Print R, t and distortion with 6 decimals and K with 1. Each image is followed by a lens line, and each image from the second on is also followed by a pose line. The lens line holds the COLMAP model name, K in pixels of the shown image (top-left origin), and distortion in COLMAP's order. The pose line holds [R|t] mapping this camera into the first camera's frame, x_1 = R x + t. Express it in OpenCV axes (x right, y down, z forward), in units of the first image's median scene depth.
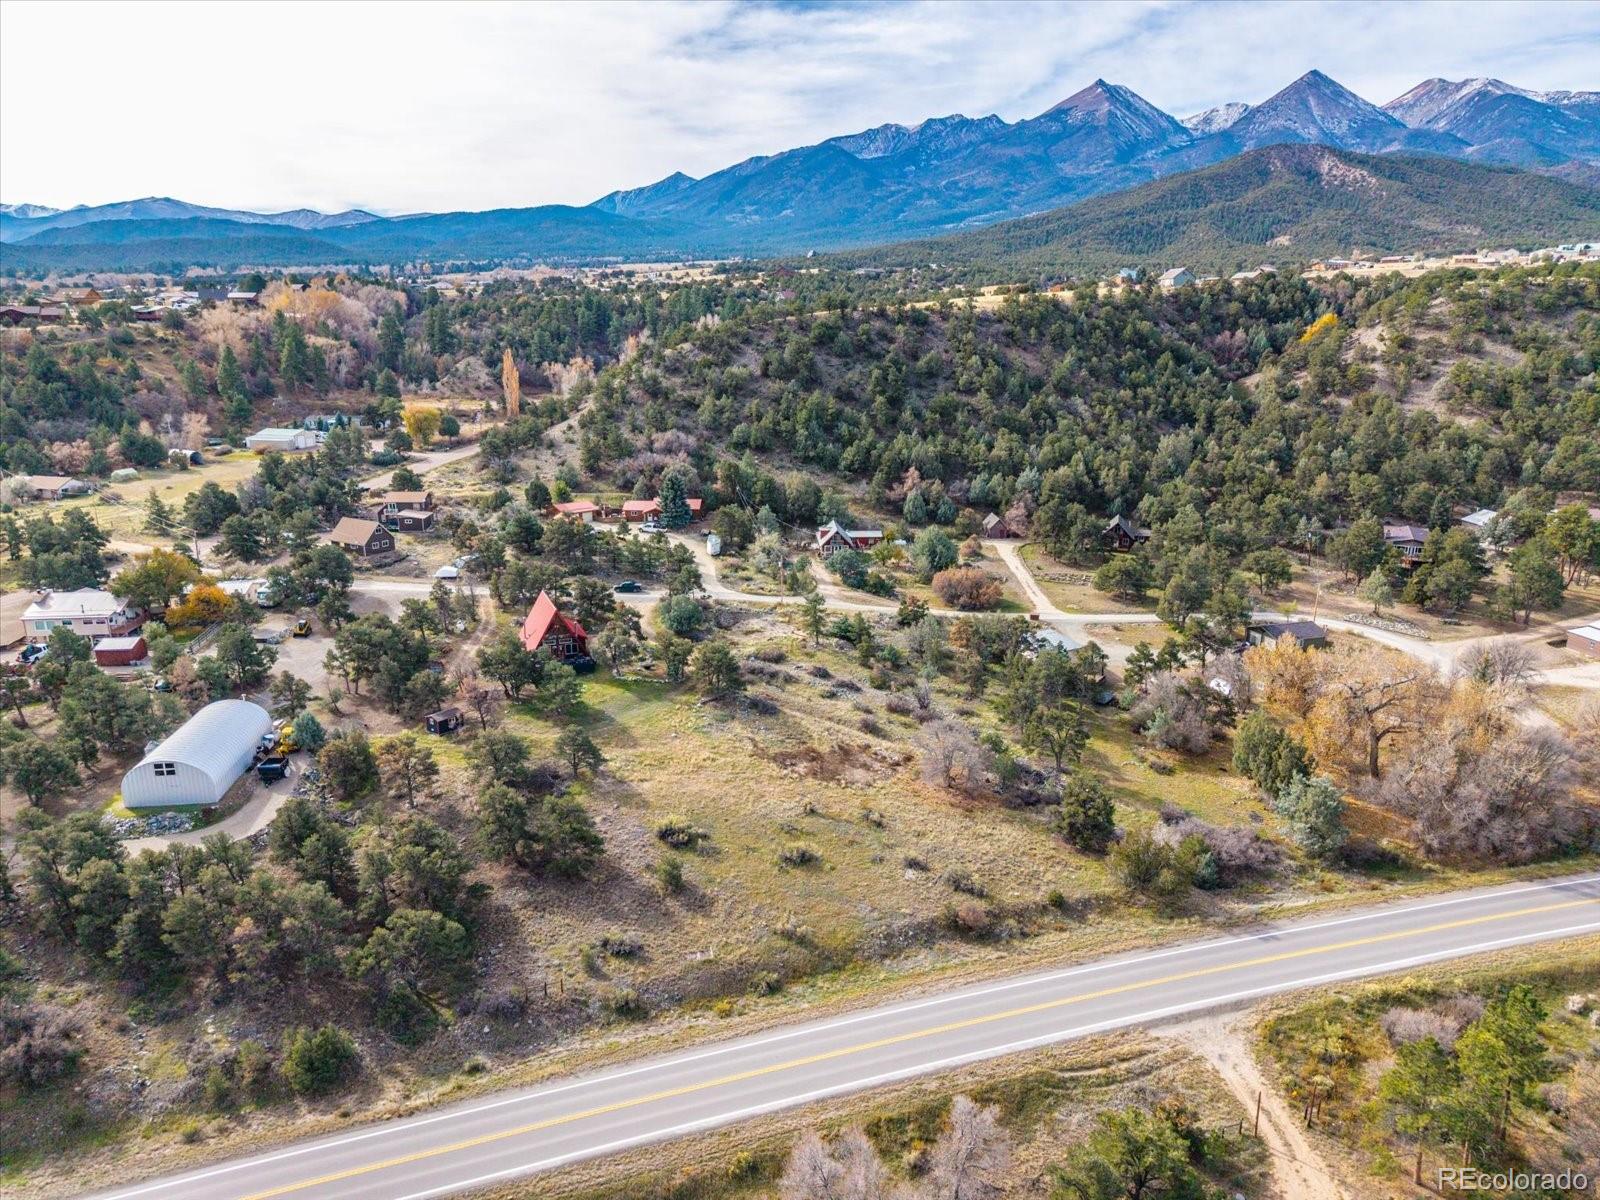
lens RADIAL K [[1076.8, 0, 801.0], [0, 1076.8, 620.7], [0, 0, 1]] dist [0.033476, -0.037422]
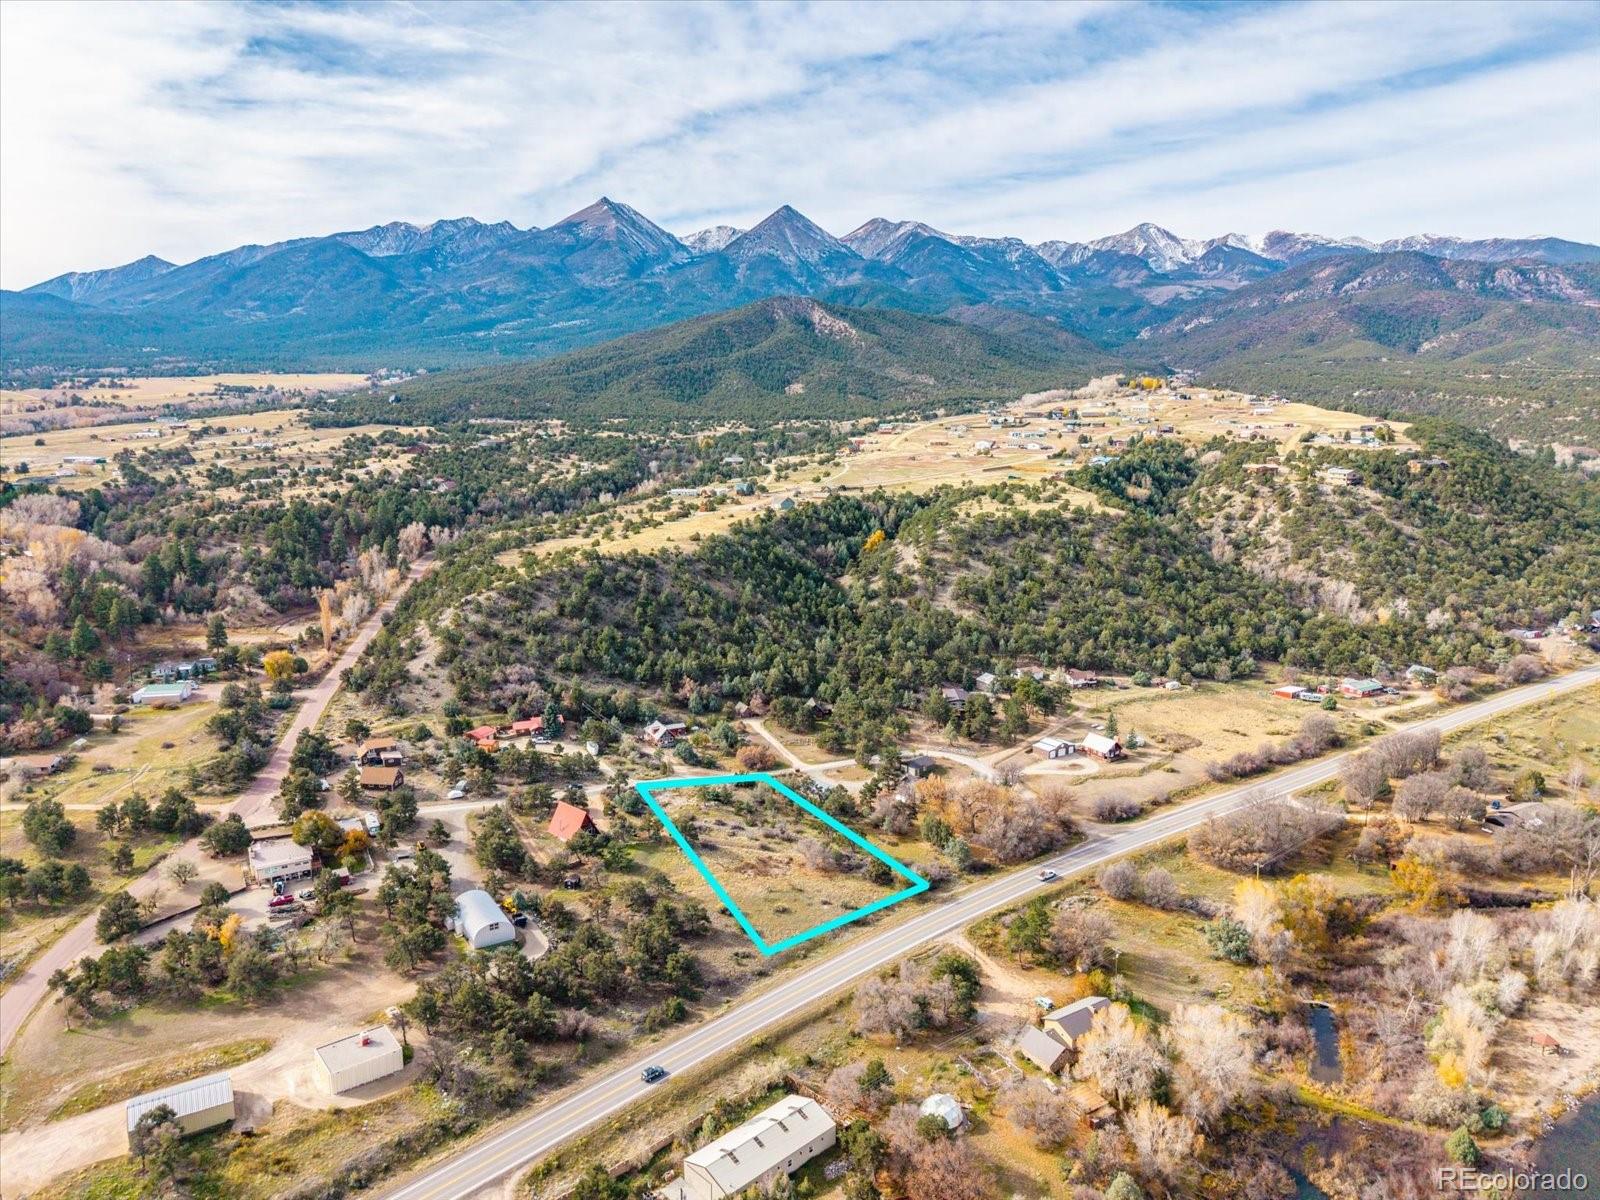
lens RADIAL K [[1145.7, 0, 800.0], [0, 1145.7, 600.0], [0, 0, 1]] dist [0.136988, -0.214899]
pose [[0.905971, -0.078874, 0.415928, -0.404418], [0.111840, 0.992177, -0.055460, -0.128940], [-0.408300, 0.096762, 0.907705, -0.579980]]
